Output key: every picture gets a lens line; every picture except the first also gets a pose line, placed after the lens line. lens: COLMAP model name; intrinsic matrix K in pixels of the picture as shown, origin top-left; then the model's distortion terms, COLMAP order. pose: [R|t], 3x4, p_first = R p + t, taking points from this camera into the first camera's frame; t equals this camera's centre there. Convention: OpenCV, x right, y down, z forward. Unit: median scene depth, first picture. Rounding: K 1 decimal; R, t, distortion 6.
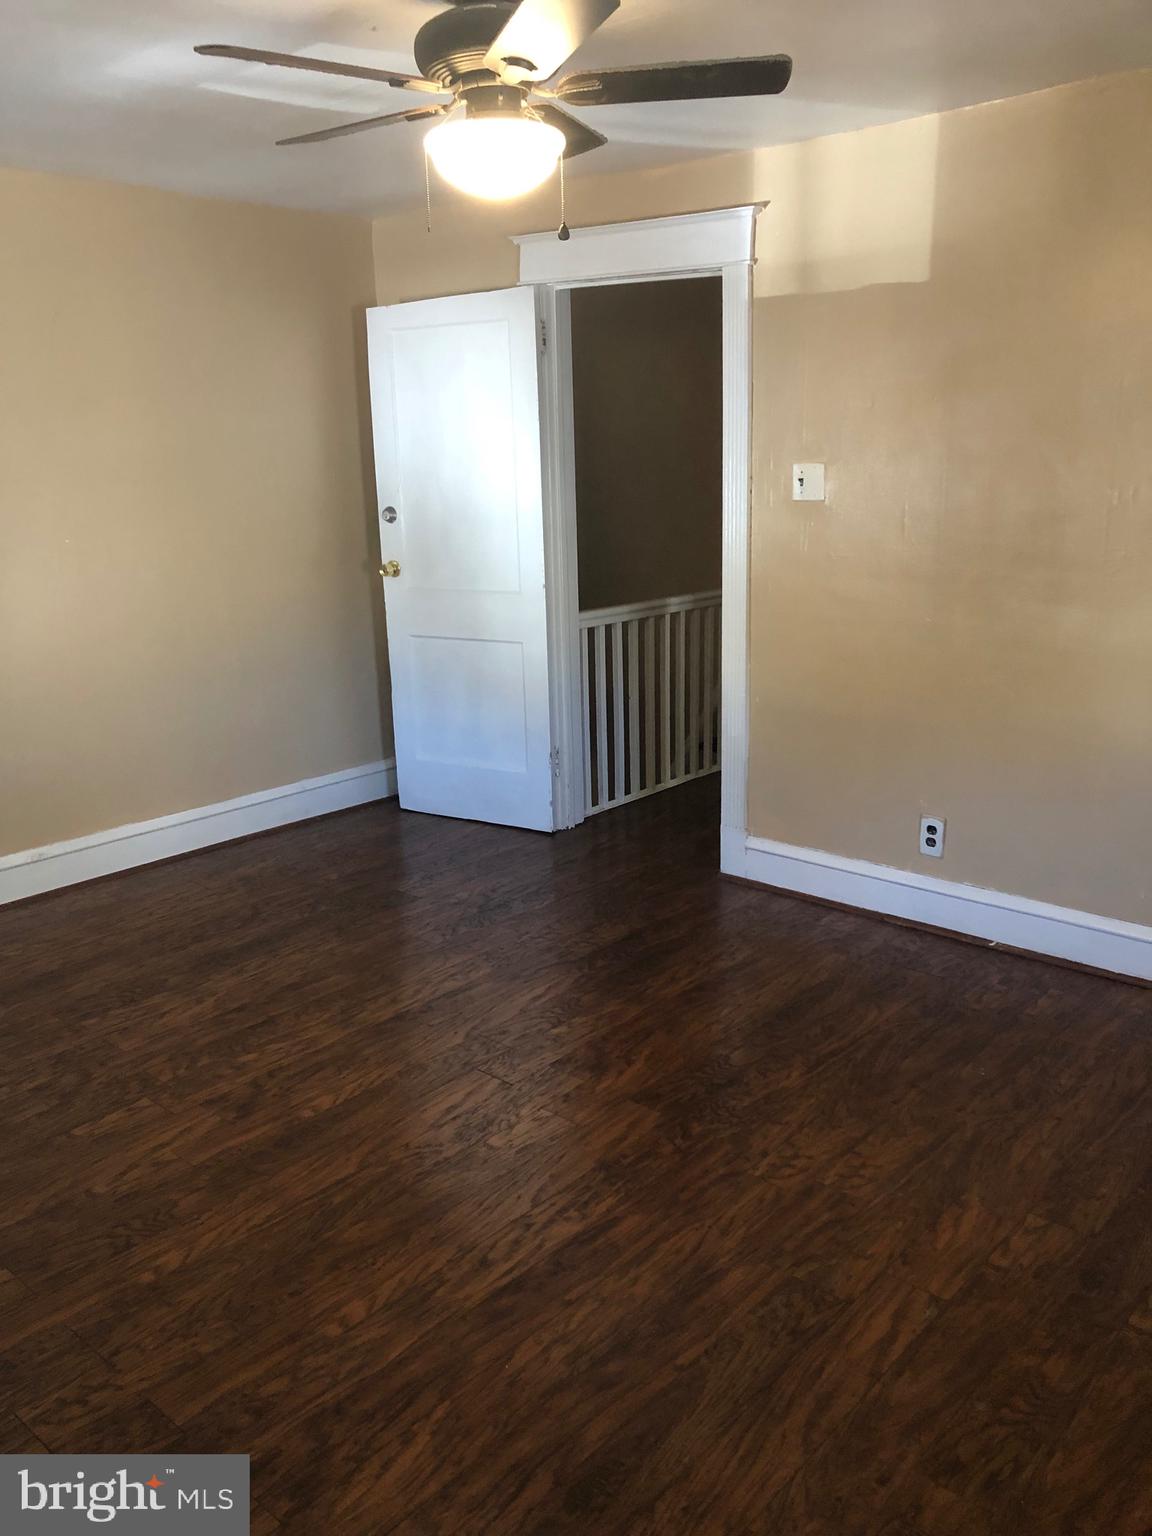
lens RADIAL K [[1262.4, 0, 576.0], [0, 1262.4, 768.0], [0, 0, 1]] dist [-0.004464, 0.010546]
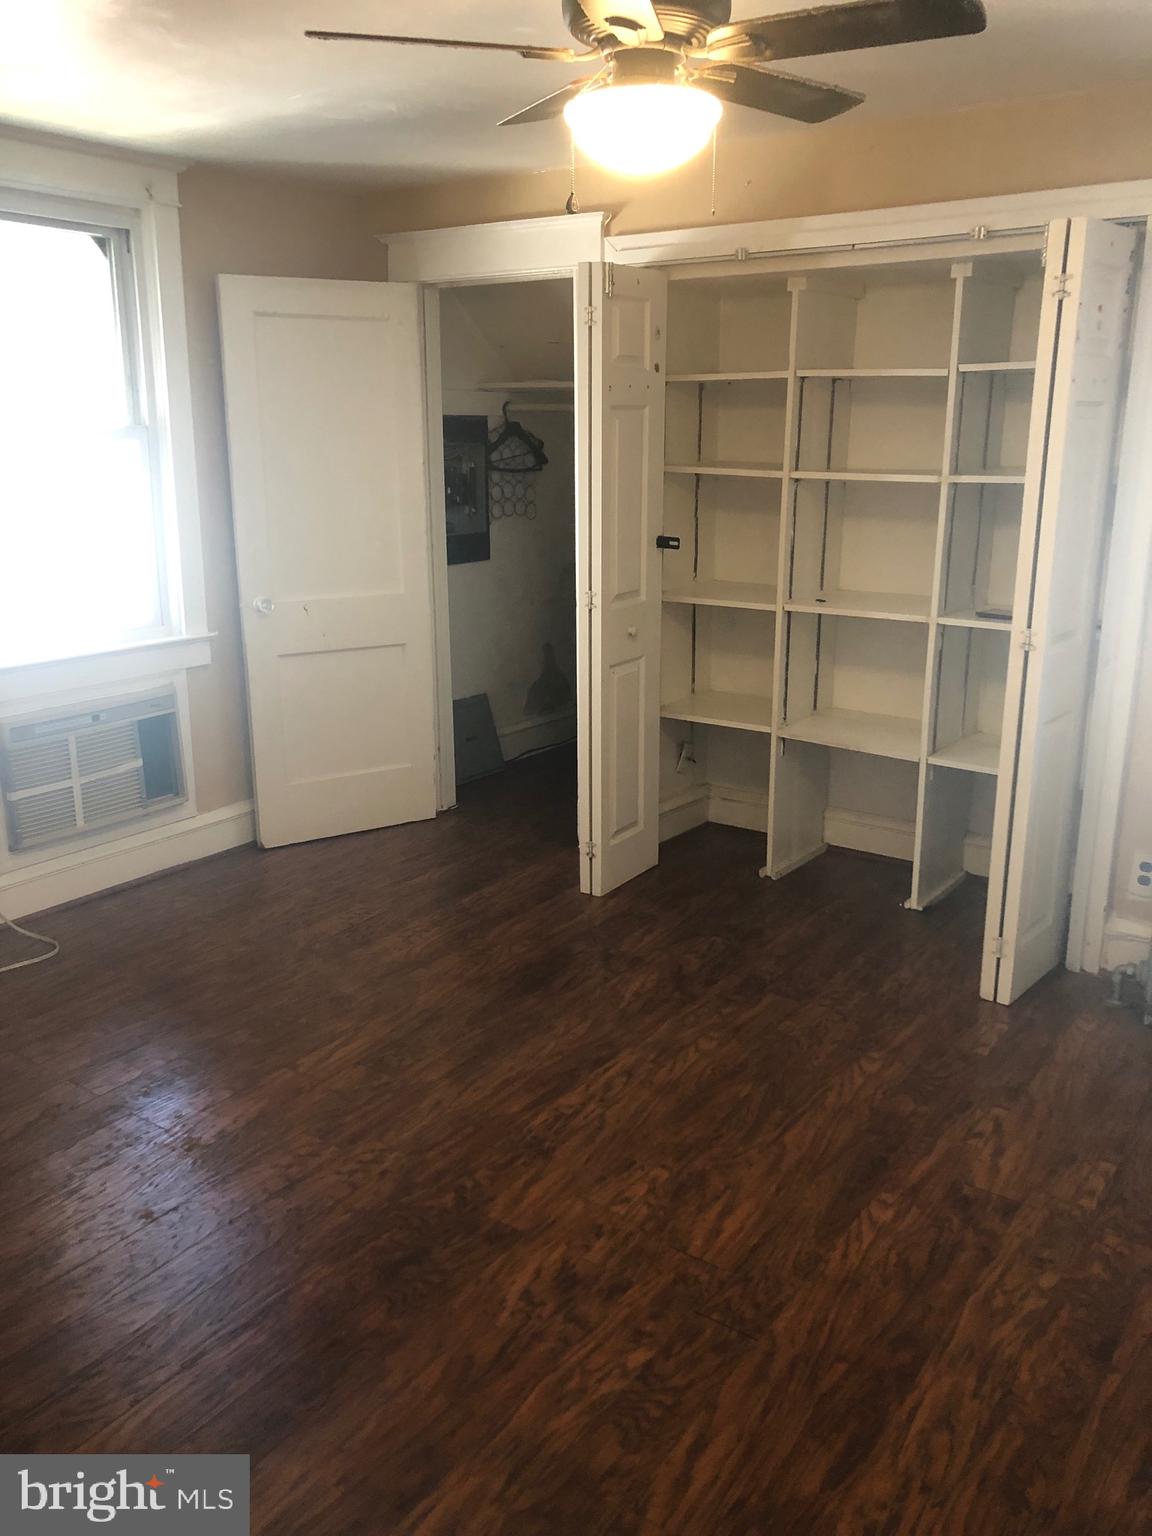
lens RADIAL K [[1262.4, 0, 576.0], [0, 1262.4, 768.0], [0, 0, 1]] dist [-0.004464, 0.010546]
pose [[-0.993596, 0.050114, -0.101272, 0.084420], [-0.007373, 0.865601, 0.500680, -0.463622], [0.112753, 0.498221, -0.859688, 1.716058]]
